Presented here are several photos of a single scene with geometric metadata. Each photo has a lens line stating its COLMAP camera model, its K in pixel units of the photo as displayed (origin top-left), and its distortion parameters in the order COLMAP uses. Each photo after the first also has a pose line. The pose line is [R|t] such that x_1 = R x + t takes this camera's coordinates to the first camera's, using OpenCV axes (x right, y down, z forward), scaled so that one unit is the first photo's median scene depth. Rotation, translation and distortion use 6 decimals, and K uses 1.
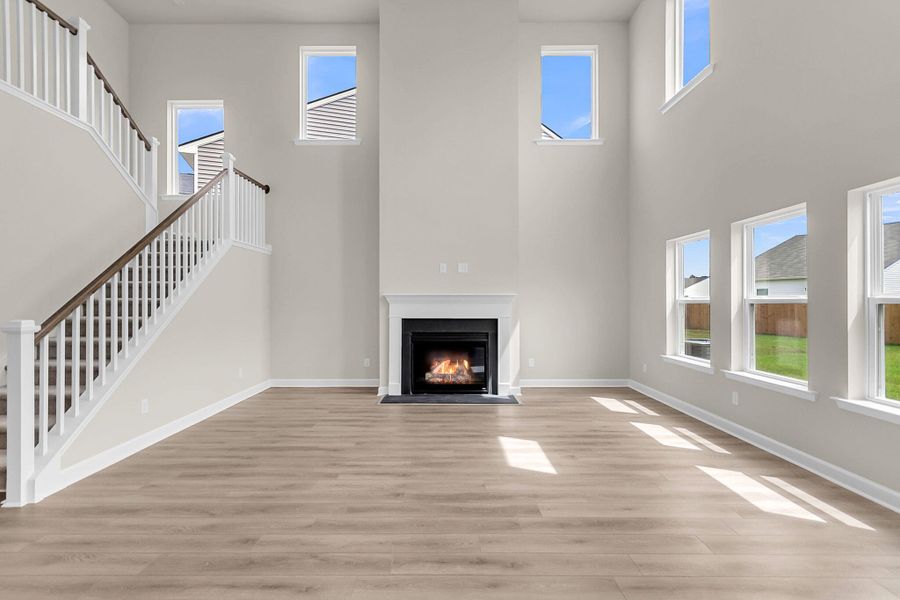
lens RADIAL K [[425.4, 0, 442.2], [0, 425.4, 299.4], [0, 0, 1]] dist [-0.004008, 0.004123]
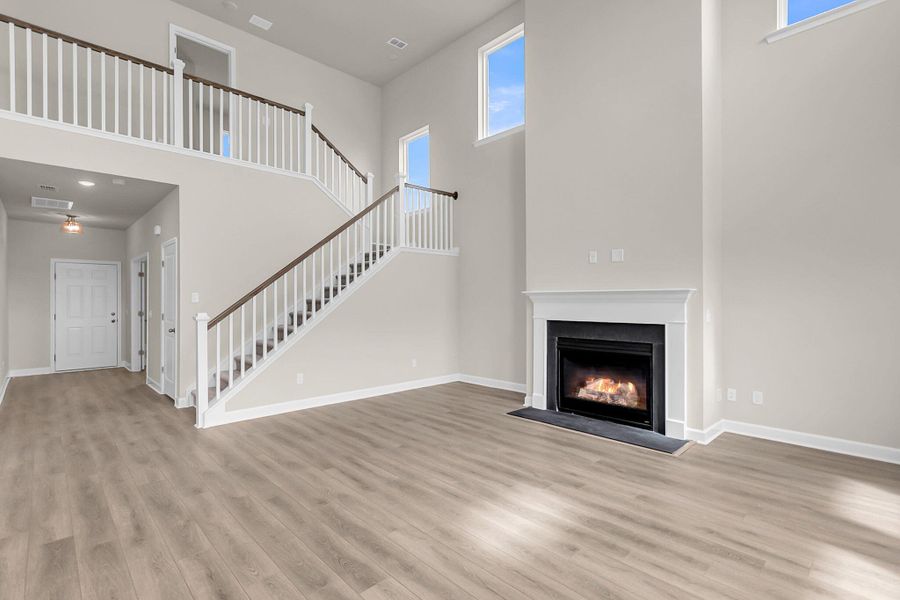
lens RADIAL K [[425.4, 0, 444.3], [0, 425.4, 300.4], [0, 0, 1]] dist [-0.004008, 0.004123]
pose [[0.689160, -0.002904, -0.724603, 0.460386], [0.006997, 0.999972, 0.002647, 0.002008], [0.724575, -0.006895, 0.689161, 0.319499]]
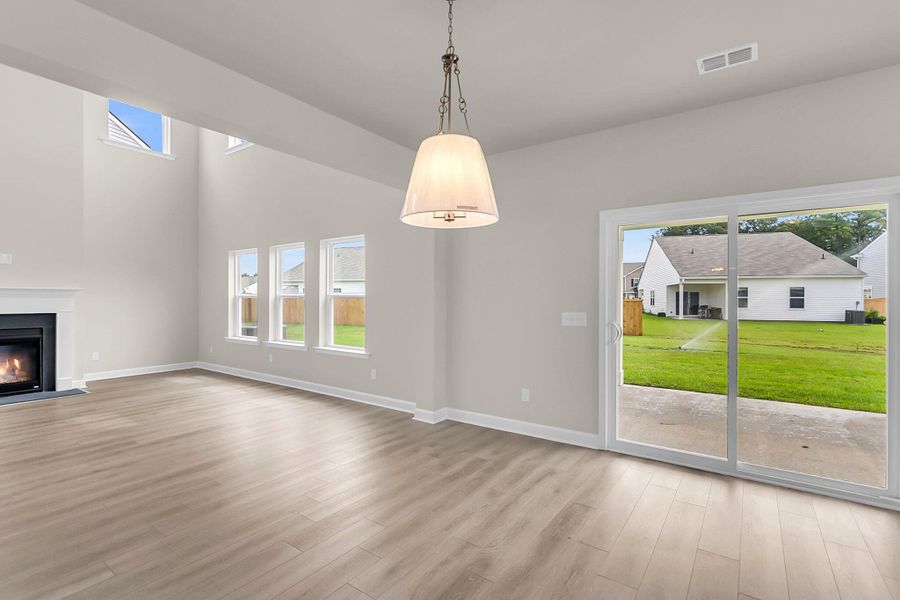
lens RADIAL K [[425.4, 0, 448.3], [0, 425.4, 299.9], [0, 0, 1]] dist [-0.004008, 0.004123]
pose [[0.575917, 0.001196, 0.817507, -0.180698], [-0.008455, 0.999954, 0.004494, 0.003696], [-0.817464, -0.009500, 0.575901, -0.364322]]
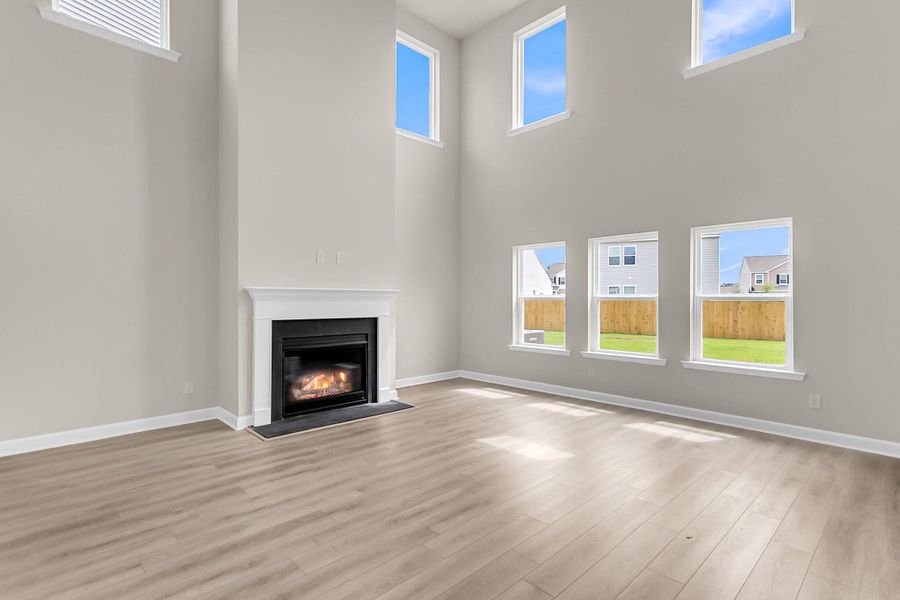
lens RADIAL K [[447.8, 0, 445.2], [0, 447.8, 296.6], [0, 0, 1]] dist [0.002063, 0.001550]
pose [[0.716895, 0.004630, 0.697166, -0.510151], [-0.006046, 0.999982, -0.000424, 0.002321], [-0.697155, -0.003911, 0.716910, 0.273475]]
